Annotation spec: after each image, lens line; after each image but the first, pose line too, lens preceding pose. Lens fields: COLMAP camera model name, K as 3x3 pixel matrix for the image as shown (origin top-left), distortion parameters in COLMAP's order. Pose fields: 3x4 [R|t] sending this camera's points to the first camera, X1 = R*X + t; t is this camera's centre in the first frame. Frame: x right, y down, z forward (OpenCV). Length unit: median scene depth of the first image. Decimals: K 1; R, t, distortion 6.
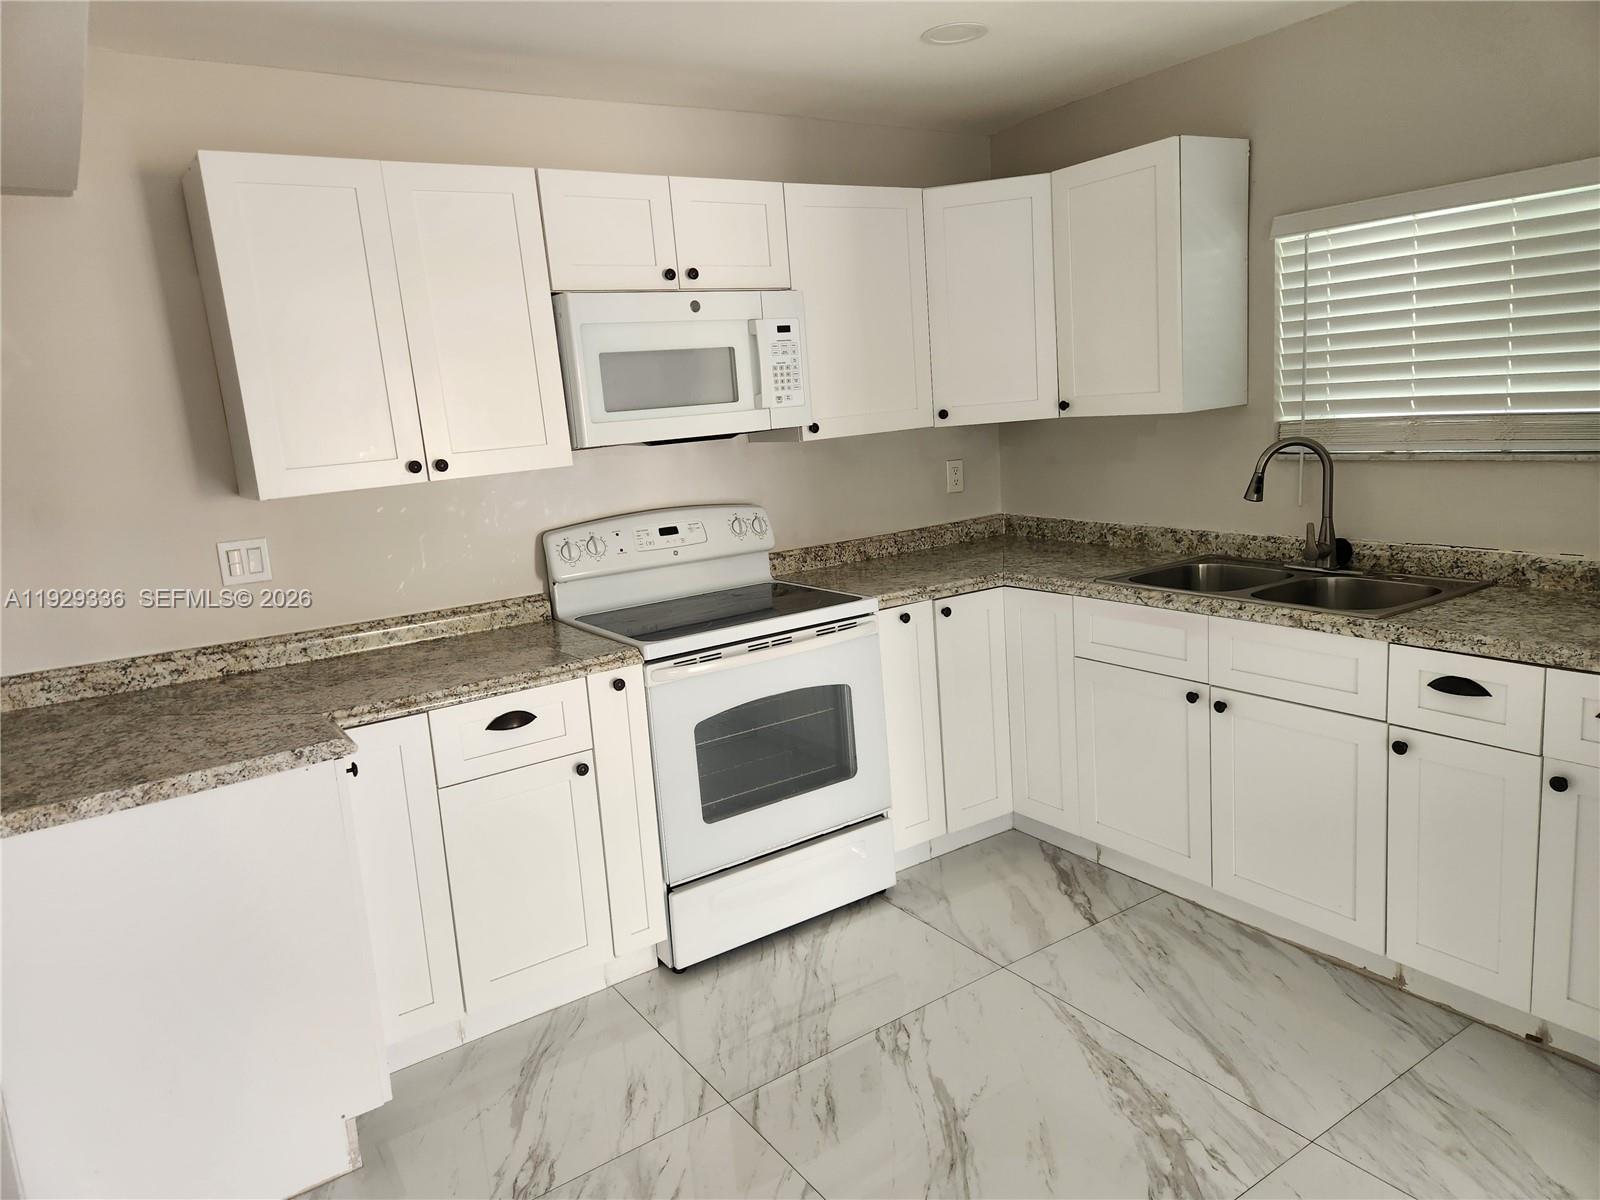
lens RADIAL K [[1066.5, 0, 790.9], [0, 1066.5, 594.7], [0, 0, 1]] dist [0.037229, -0.020539]
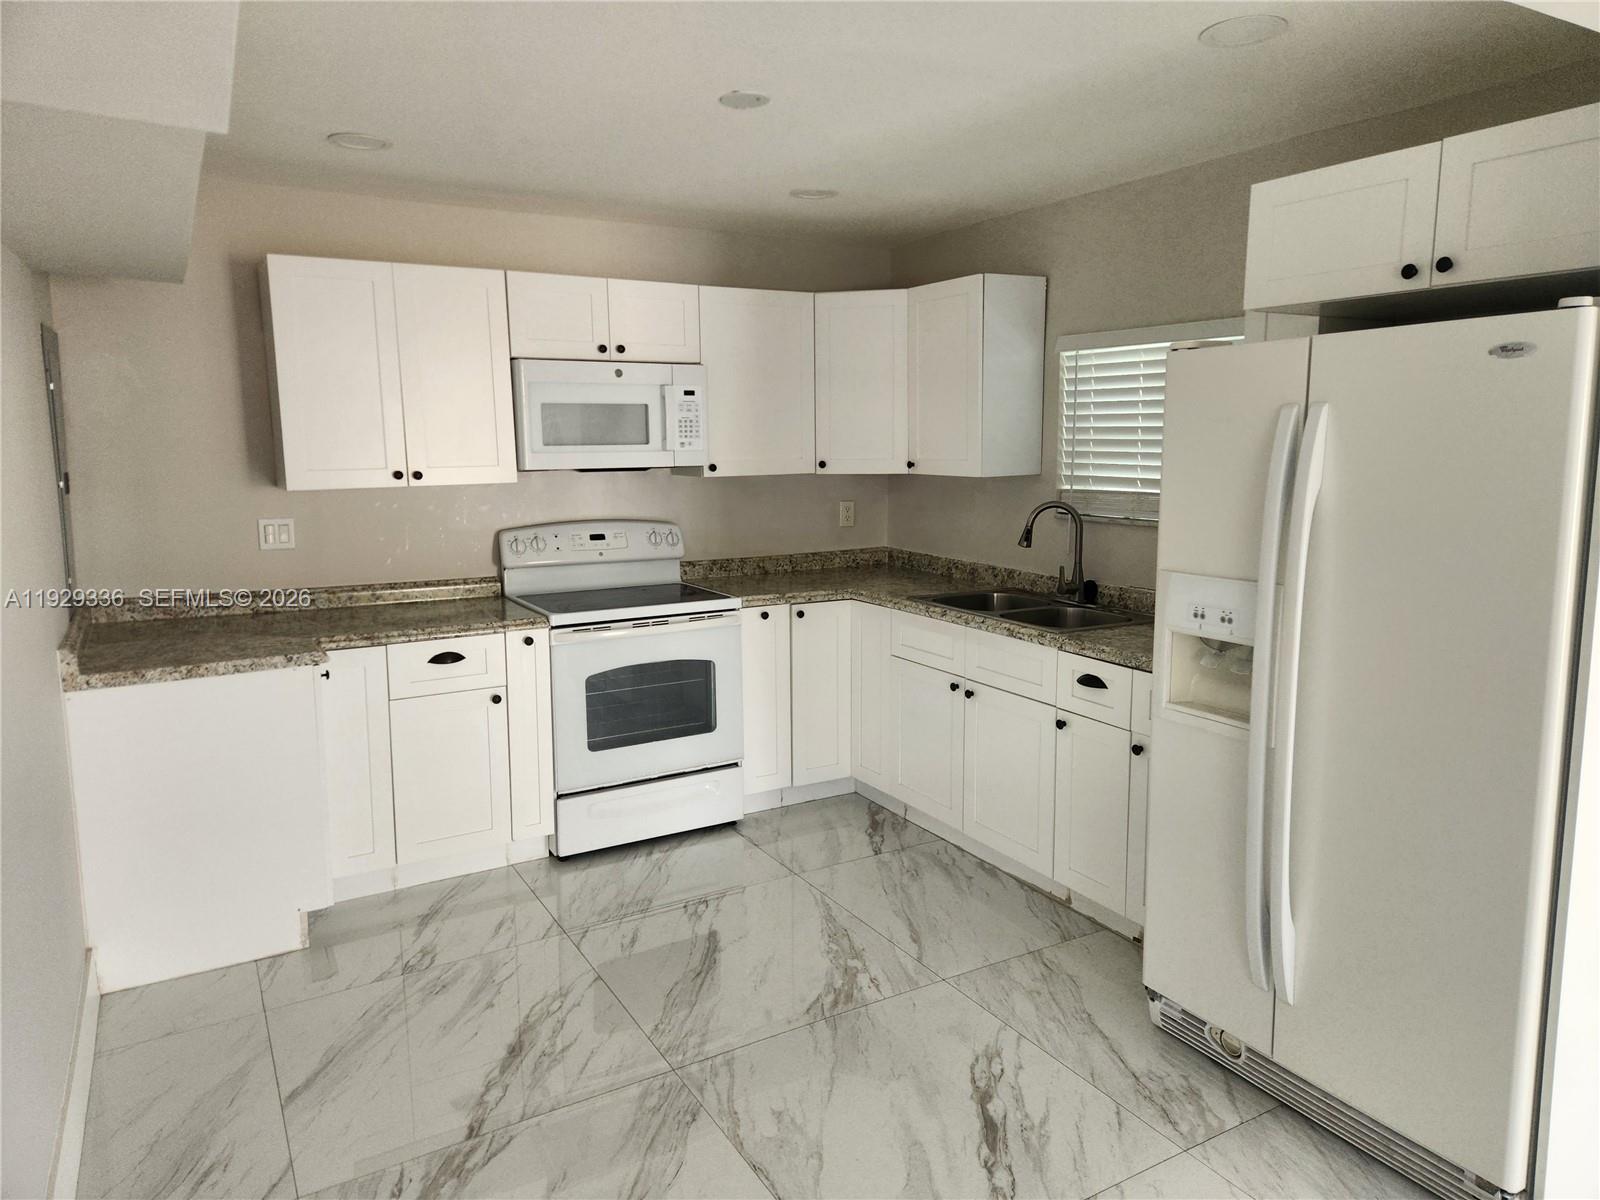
lens RADIAL K [[1066.5, 0, 803.0], [0, 1066.5, 590.3], [0, 0, 1]] dist [0.037229, -0.020539]
pose [[0.995825, 0.077423, -0.048364, 0.247152], [-0.079010, 0.996366, -0.031819, 0.033067], [0.045724, 0.035507, 0.998323, -0.362559]]
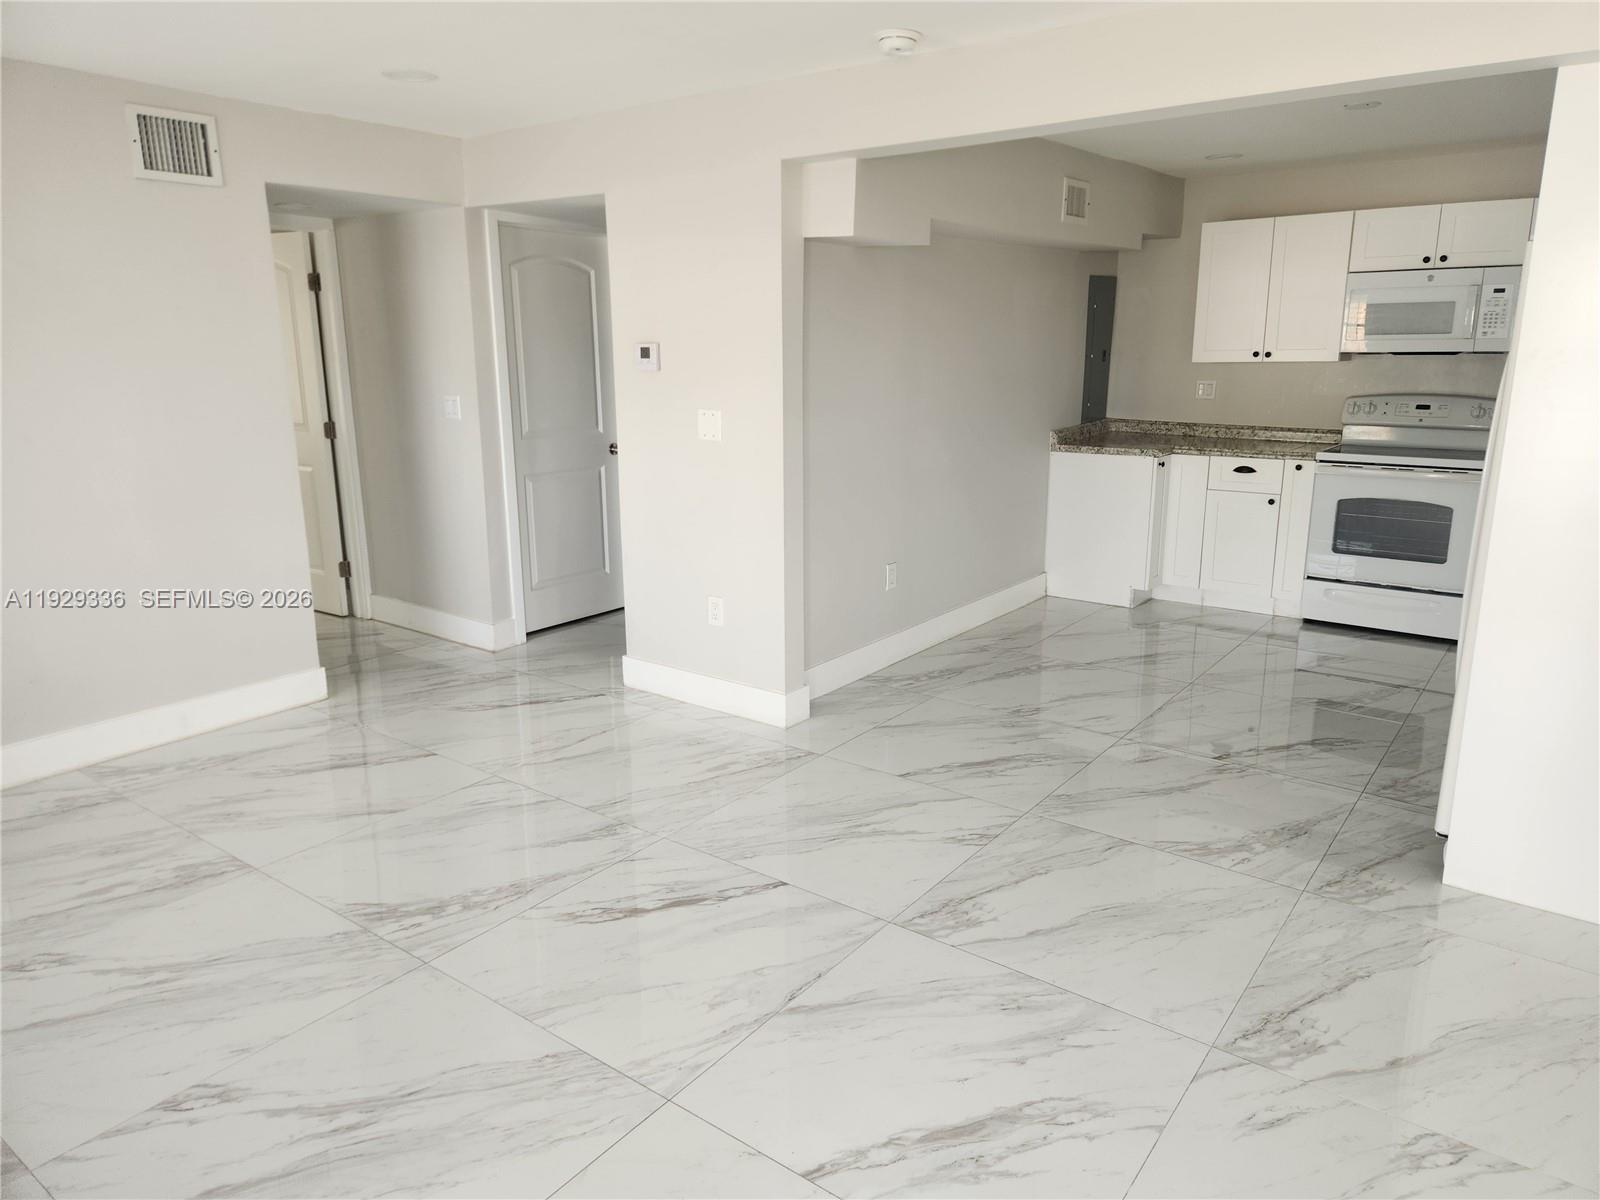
lens RADIAL K [[1066.5, 0, 803.8], [0, 1066.5, 590.7], [0, 0, 1]] dist [0.037229, -0.020539]
pose [[0.319948, 0.287028, -0.902911, 1.442638], [-0.190246, 0.953058, 0.235556, 0.002865], [0.928138, 0.096409, 0.359535, -0.609310]]
